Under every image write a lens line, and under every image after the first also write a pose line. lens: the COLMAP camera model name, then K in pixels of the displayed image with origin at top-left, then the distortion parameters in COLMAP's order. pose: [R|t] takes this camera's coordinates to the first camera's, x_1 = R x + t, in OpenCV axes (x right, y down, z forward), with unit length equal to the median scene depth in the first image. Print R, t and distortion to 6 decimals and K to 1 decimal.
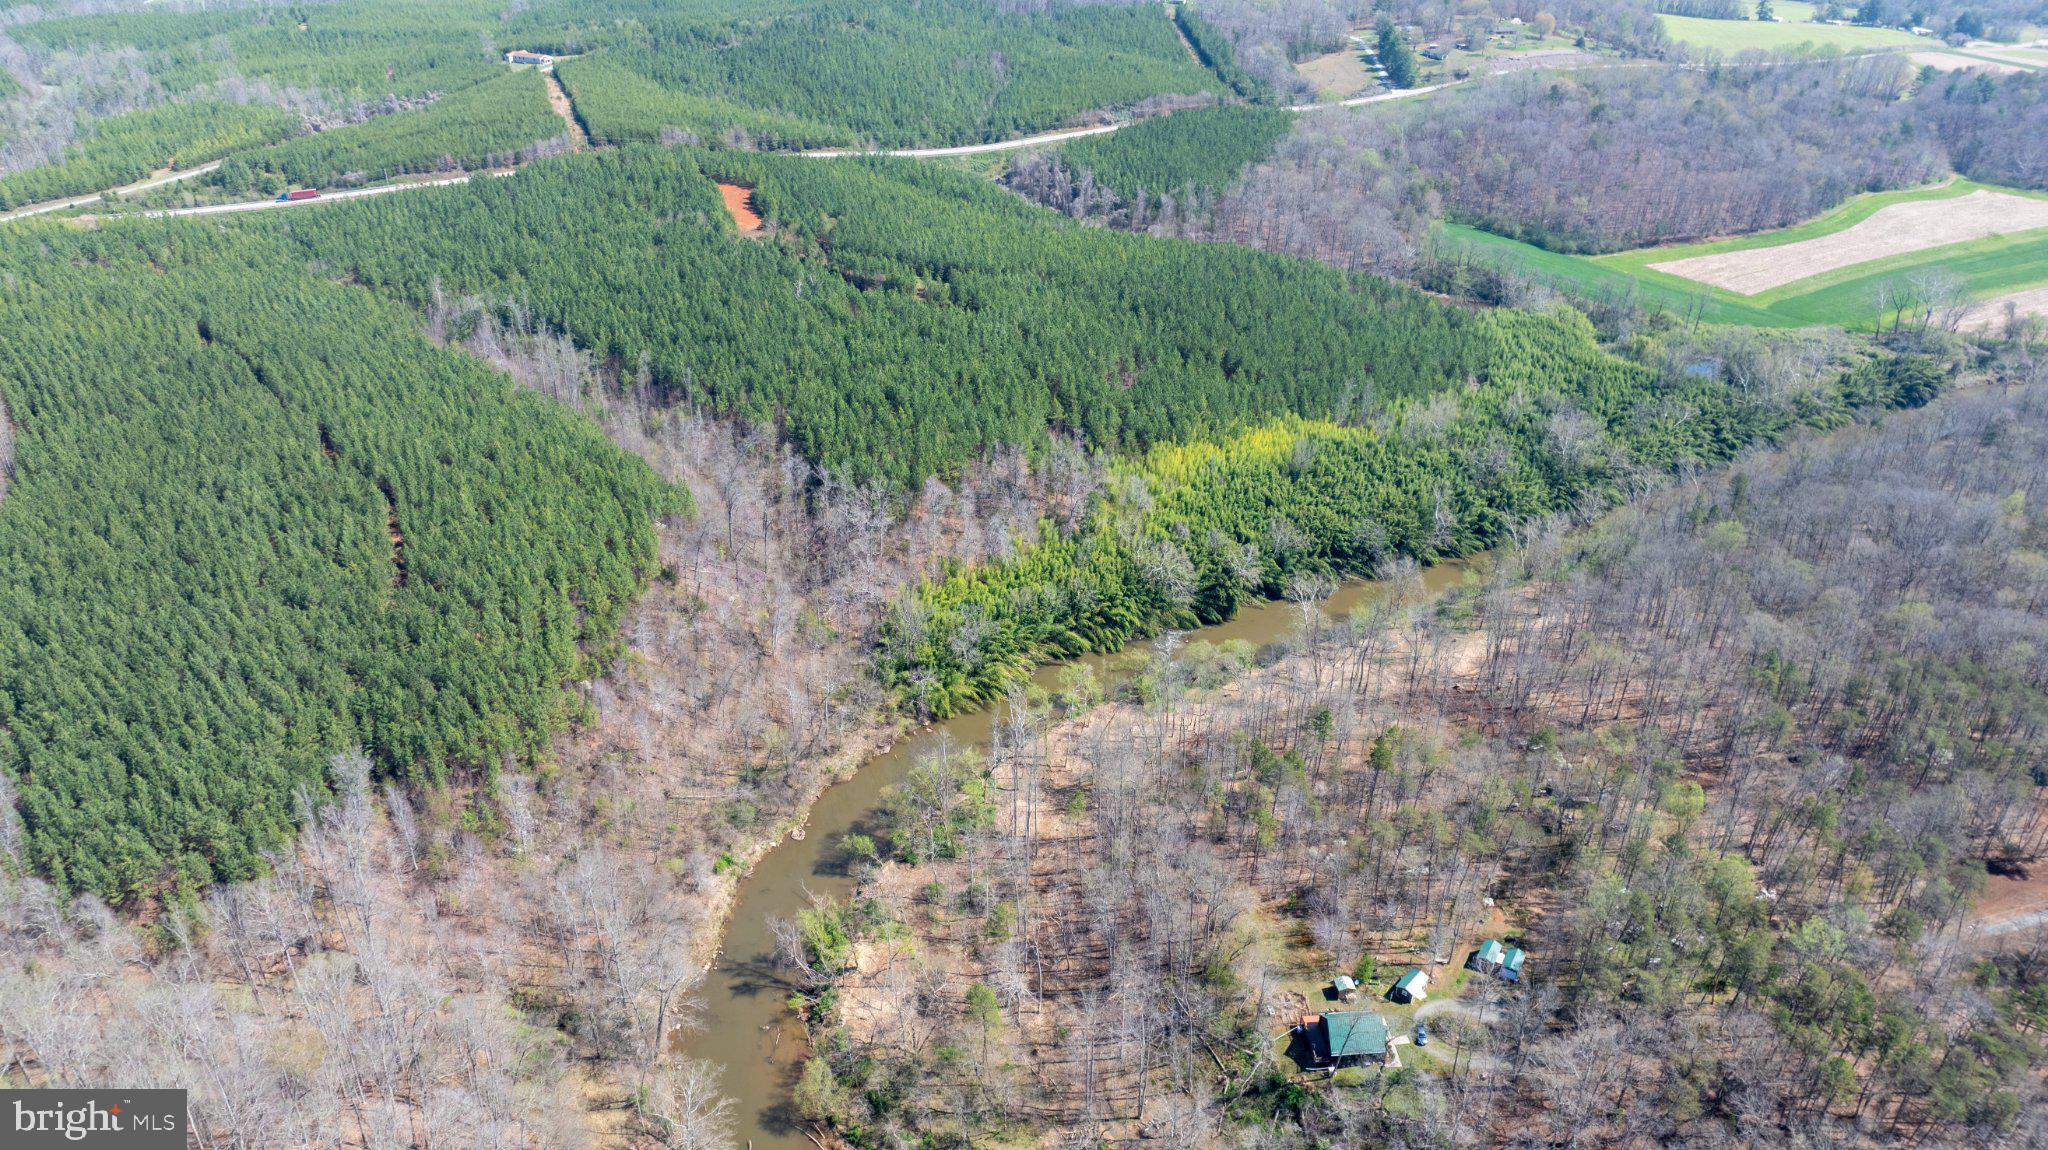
lens RADIAL K [[1443.1, 0, 1024.0], [0, 1443.1, 575.0], [0, 0, 1]] dist [-0.032410, 0.043348]
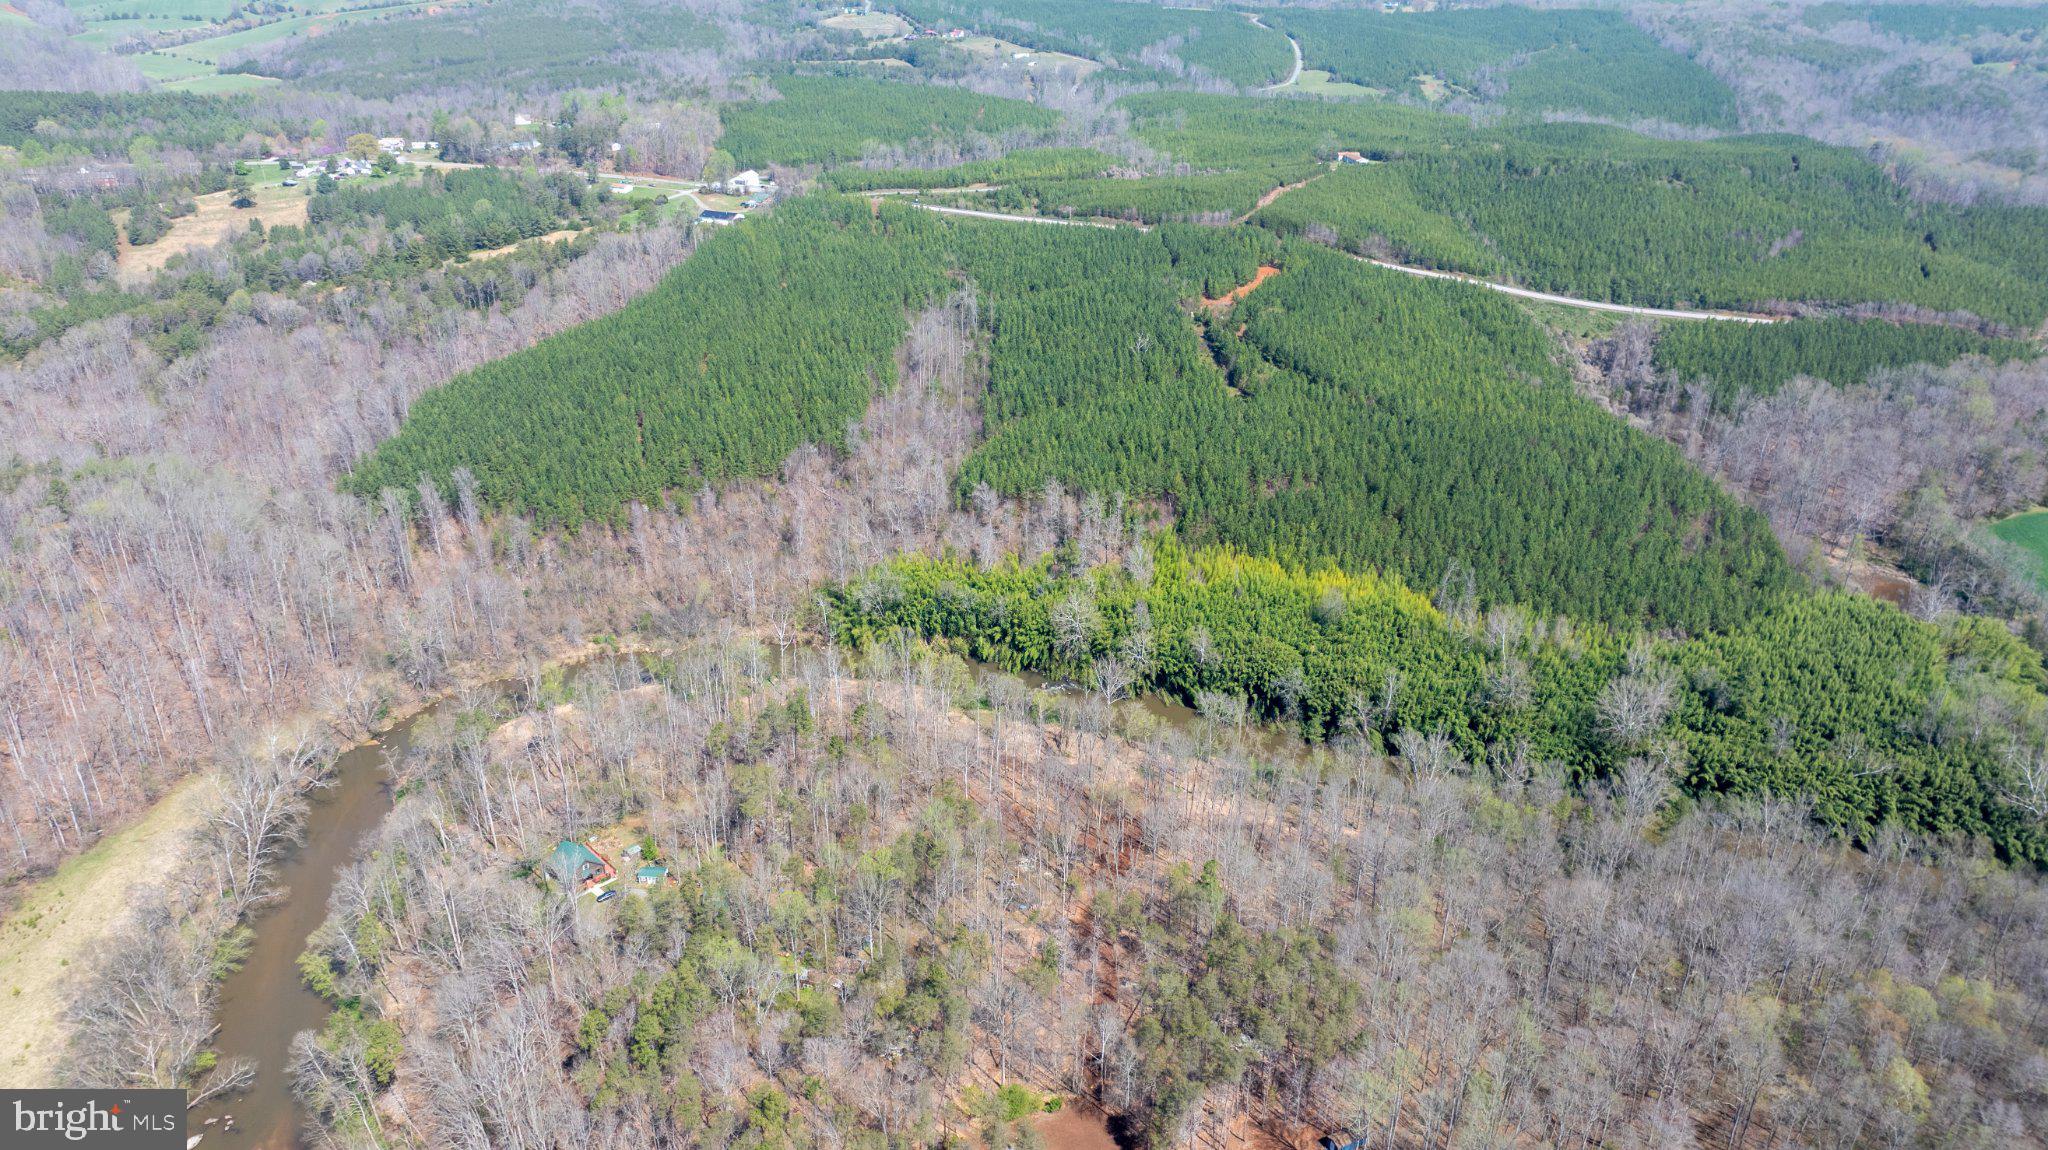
lens RADIAL K [[1443.1, 0, 1024.0], [0, 1443.1, 575.0], [0, 0, 1]] dist [-0.032410, 0.043348]
pose [[0.642293, 0.338068, -0.687873, 0.554730], [-0.390903, 0.916460, 0.085410, -0.078310], [0.659283, 0.214034, 0.720788, 0.115971]]
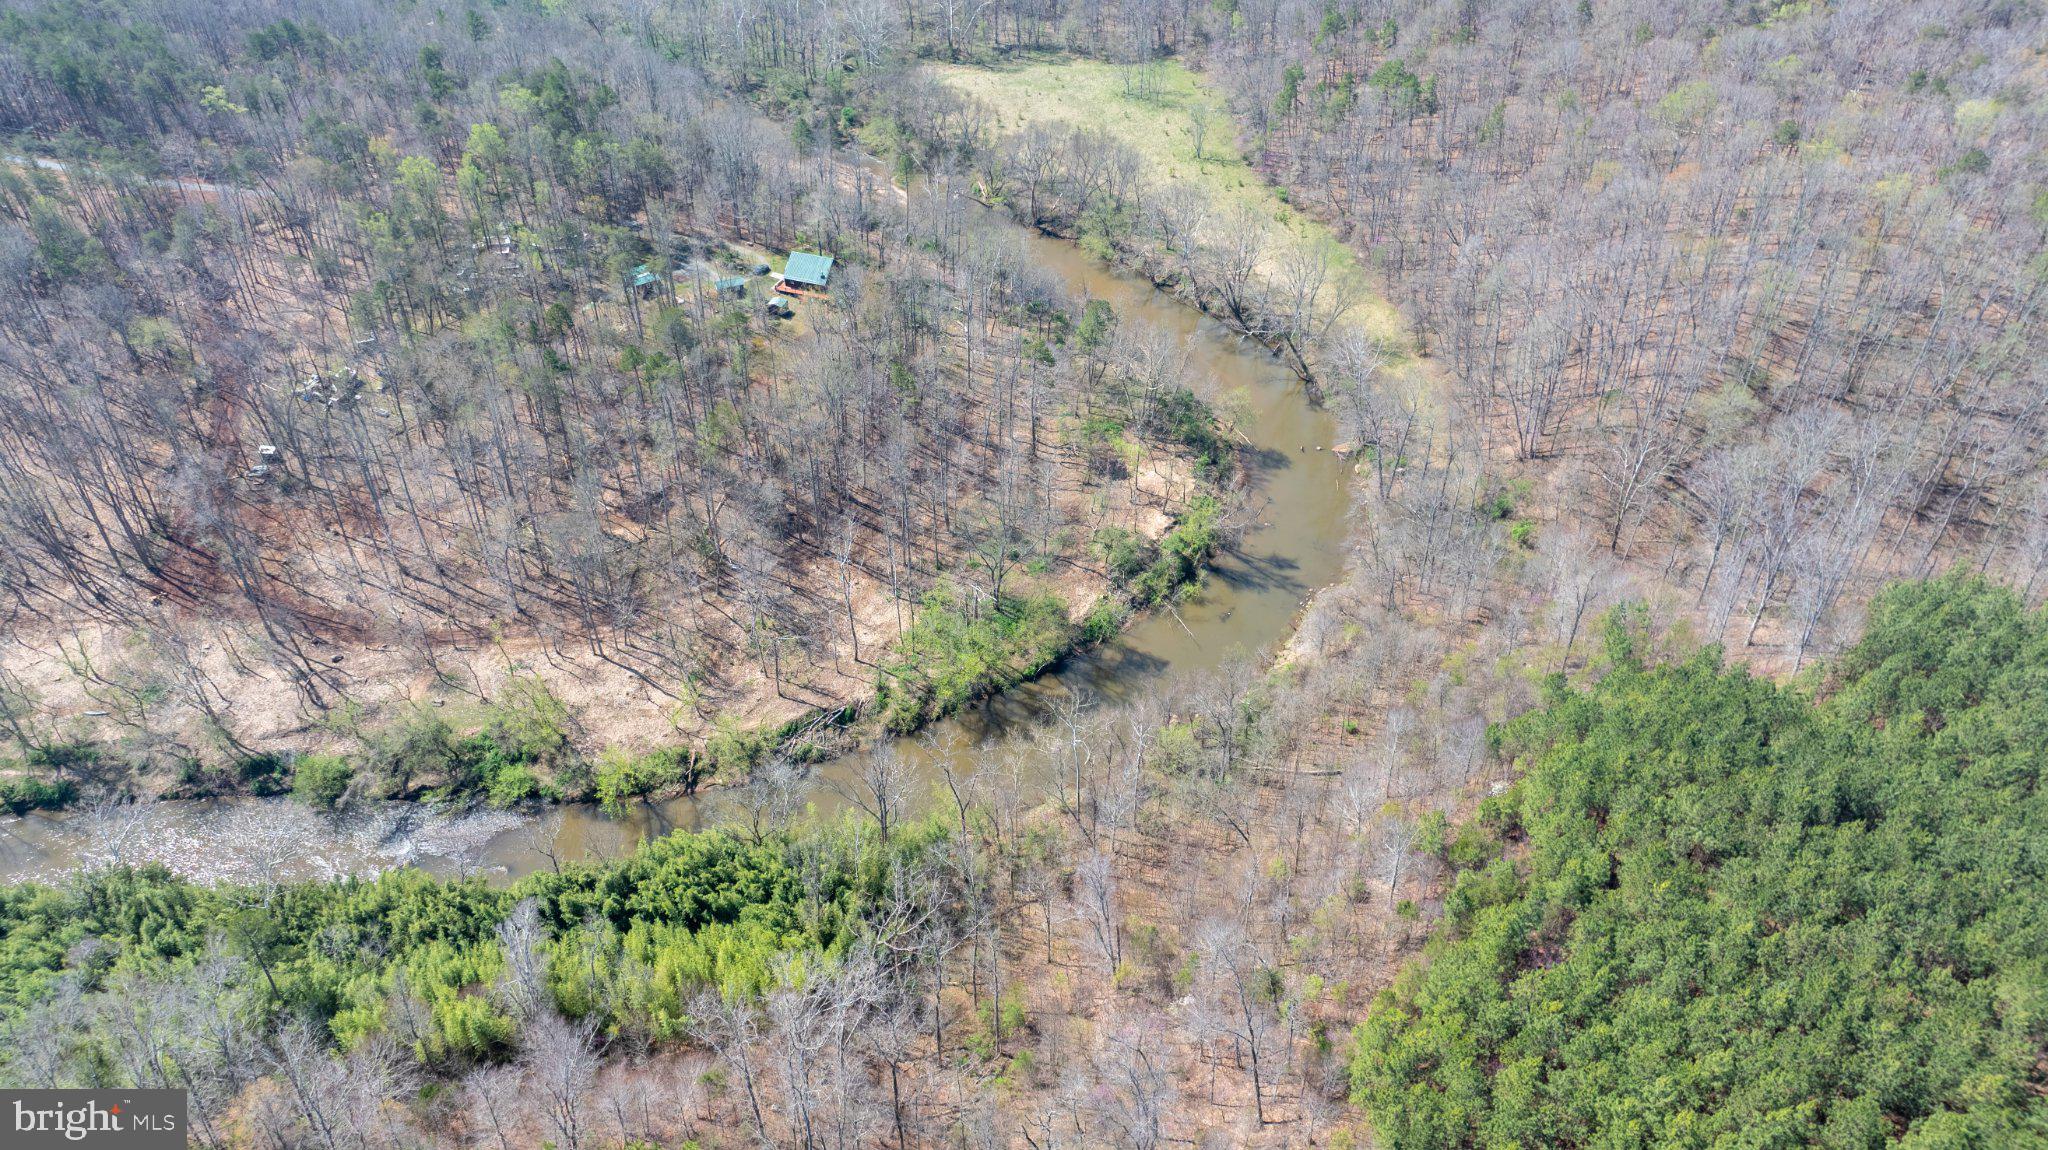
lens RADIAL K [[1443.1, 0, 1024.0], [0, 1443.1, 575.0], [0, 0, 1]] dist [-0.032410, 0.043348]
pose [[-0.911557, -0.256743, 0.321165, -0.166579], [0.198956, 0.408151, 0.890971, -0.270011], [-0.359834, 0.876069, -0.320972, 0.669625]]
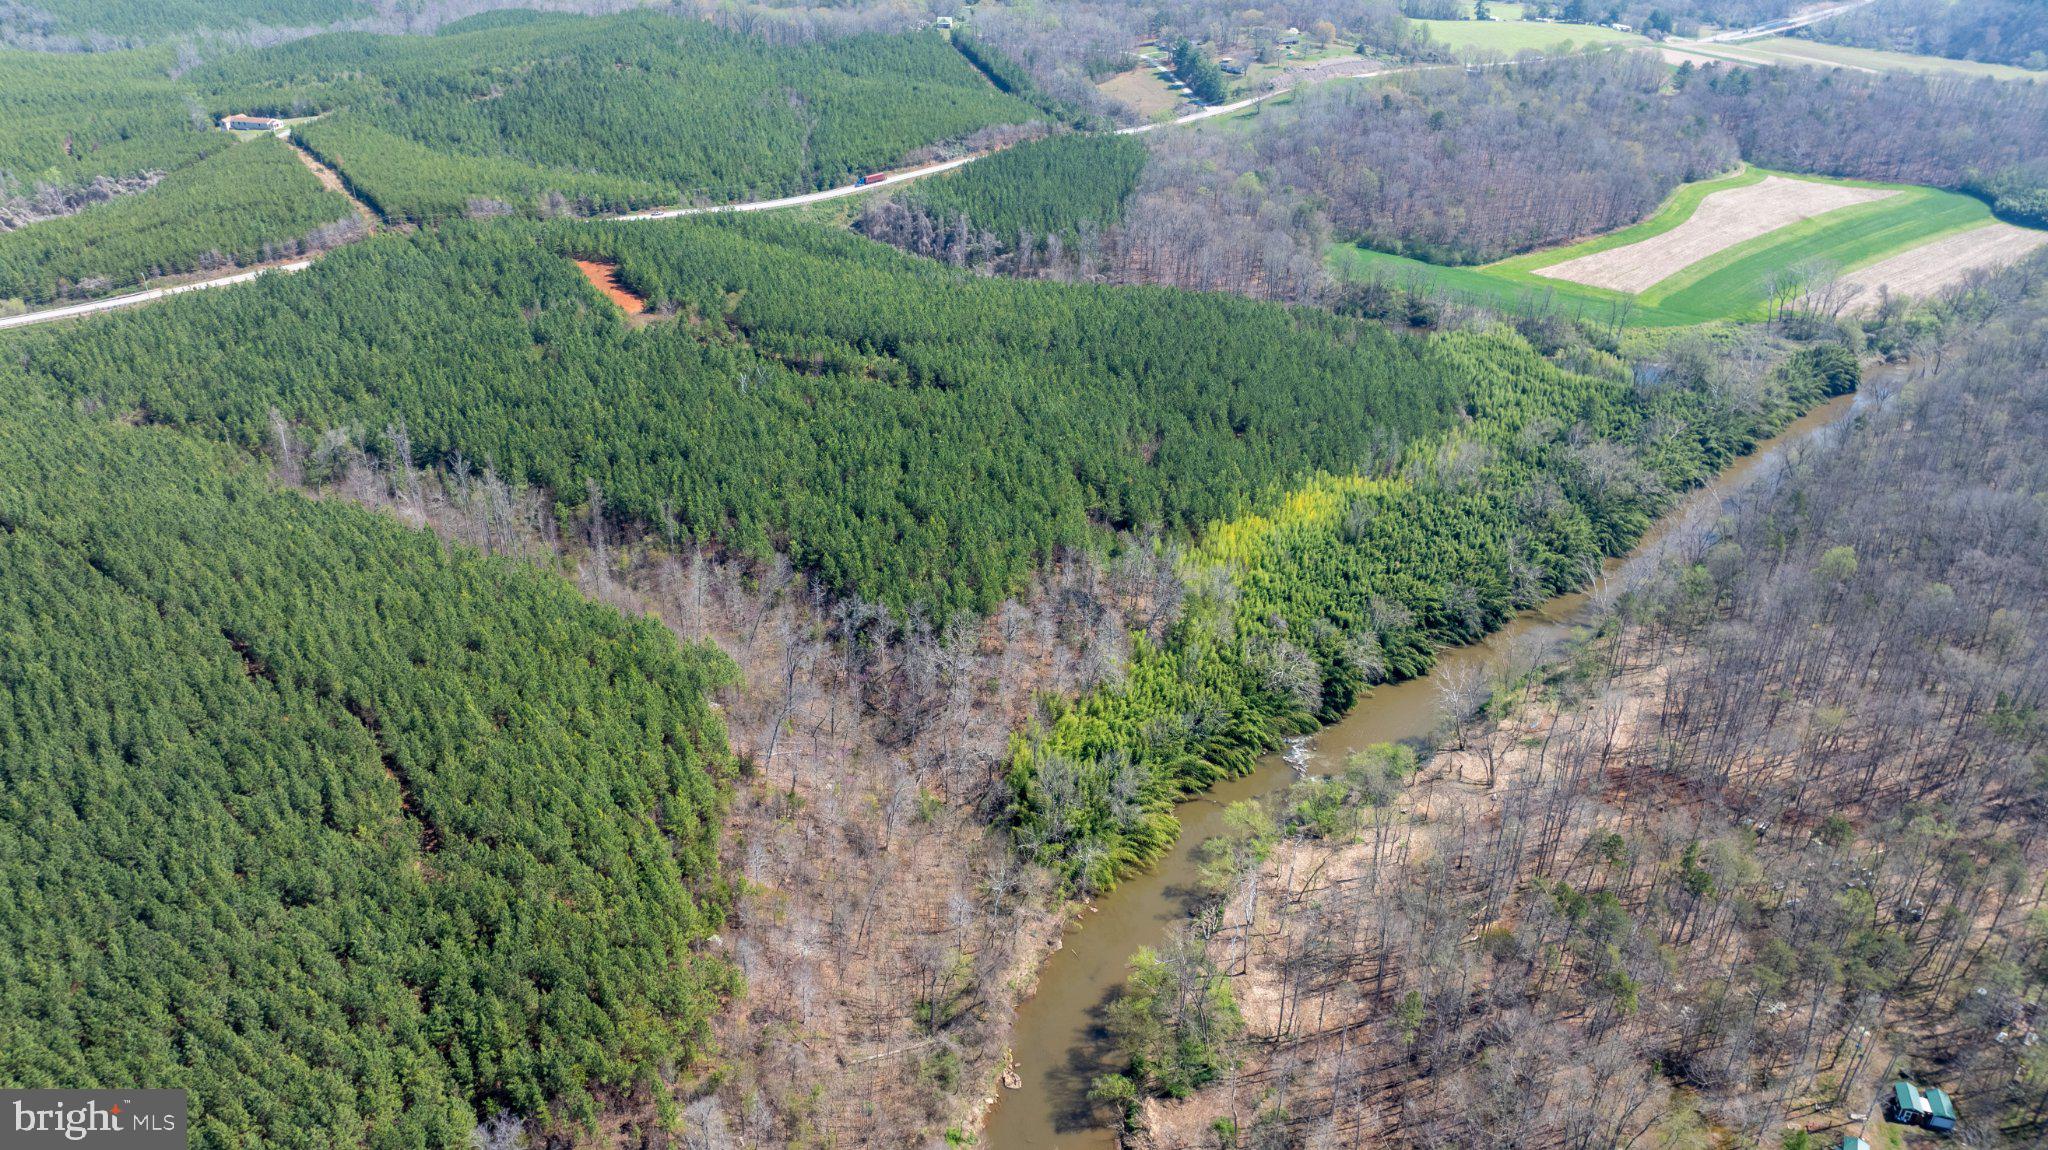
lens RADIAL K [[1443.1, 0, 1024.0], [0, 1443.1, 575.0], [0, 0, 1]] dist [-0.032410, 0.043348]
pose [[0.970241, -0.119701, 0.210487, -0.161219], [0.122020, 0.992526, 0.001985, -0.057529], [-0.209152, 0.023757, 0.977595, 0.114000]]
